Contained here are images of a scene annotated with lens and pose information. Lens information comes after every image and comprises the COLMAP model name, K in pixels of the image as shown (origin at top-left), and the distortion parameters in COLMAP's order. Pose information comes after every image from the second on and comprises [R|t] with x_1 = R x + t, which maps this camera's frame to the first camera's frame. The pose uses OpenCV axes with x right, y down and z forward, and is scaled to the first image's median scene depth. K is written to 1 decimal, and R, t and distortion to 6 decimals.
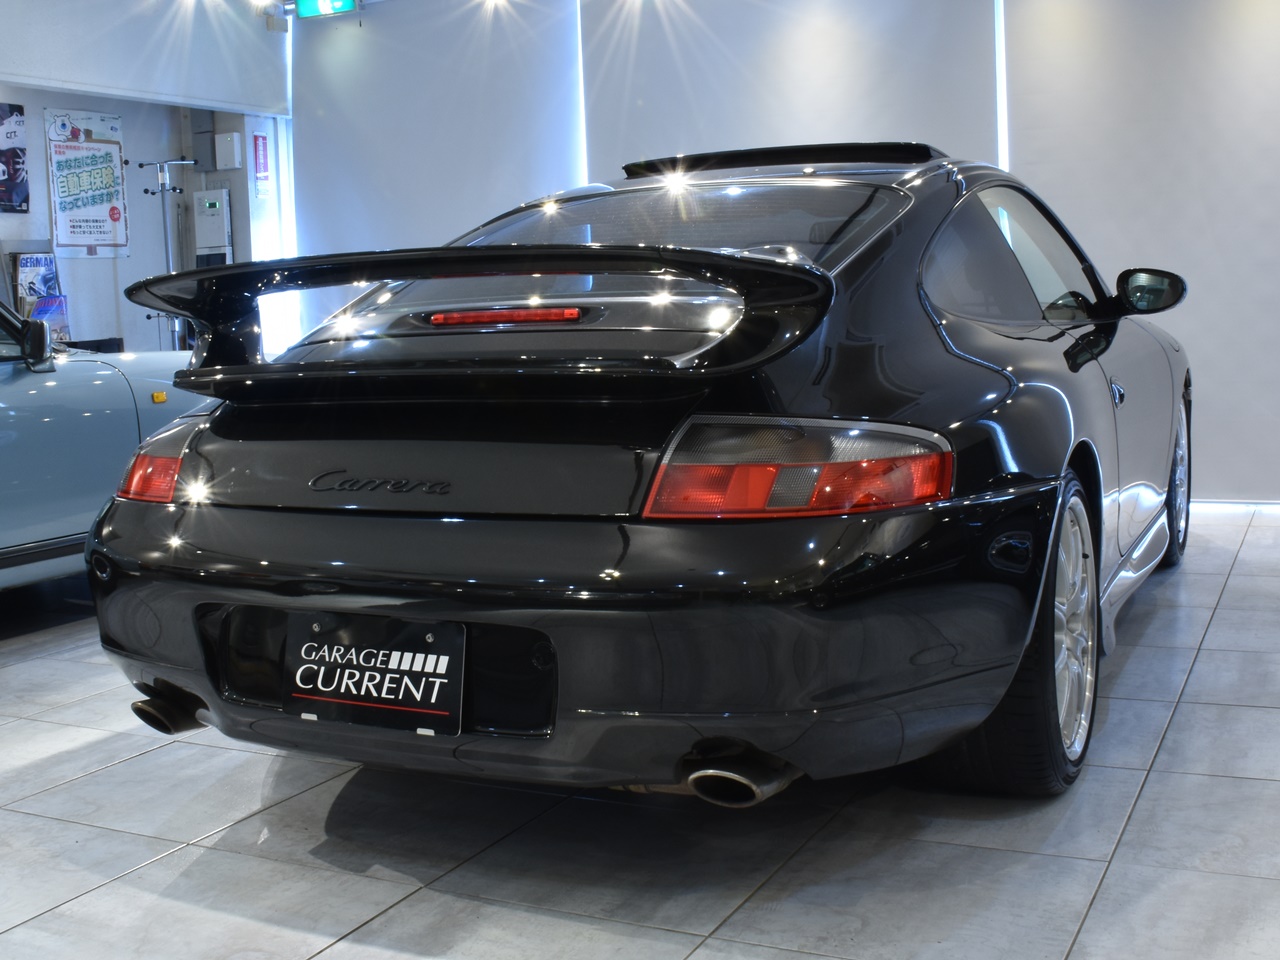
lens RADIAL K [[1489.4, 0, 639.8], [0, 1489.4, 472.7], [0, 0, 1]] dist [-0.132127, 0.000000]
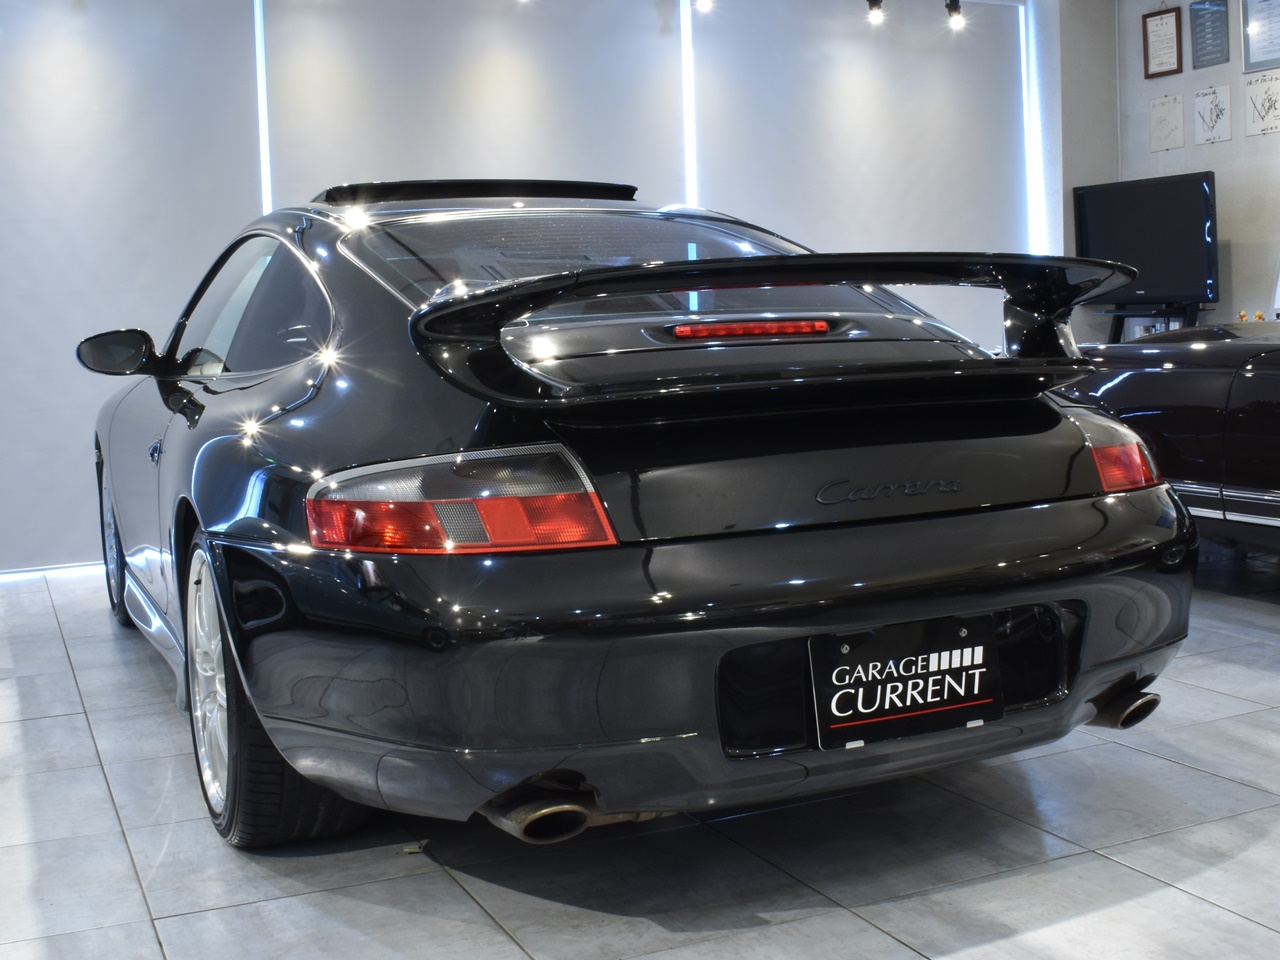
lens RADIAL K [[1470.2, 0, 645.4], [0, 1470.2, 488.1], [0, 0, 1]] dist [-0.143946, 0.000000]
pose [[0.643658, -0.071285, 0.761986, -1.019925], [0.101276, 0.994830, 0.007519, -0.017048], [-0.758582, 0.072332, 0.647550, 0.496971]]
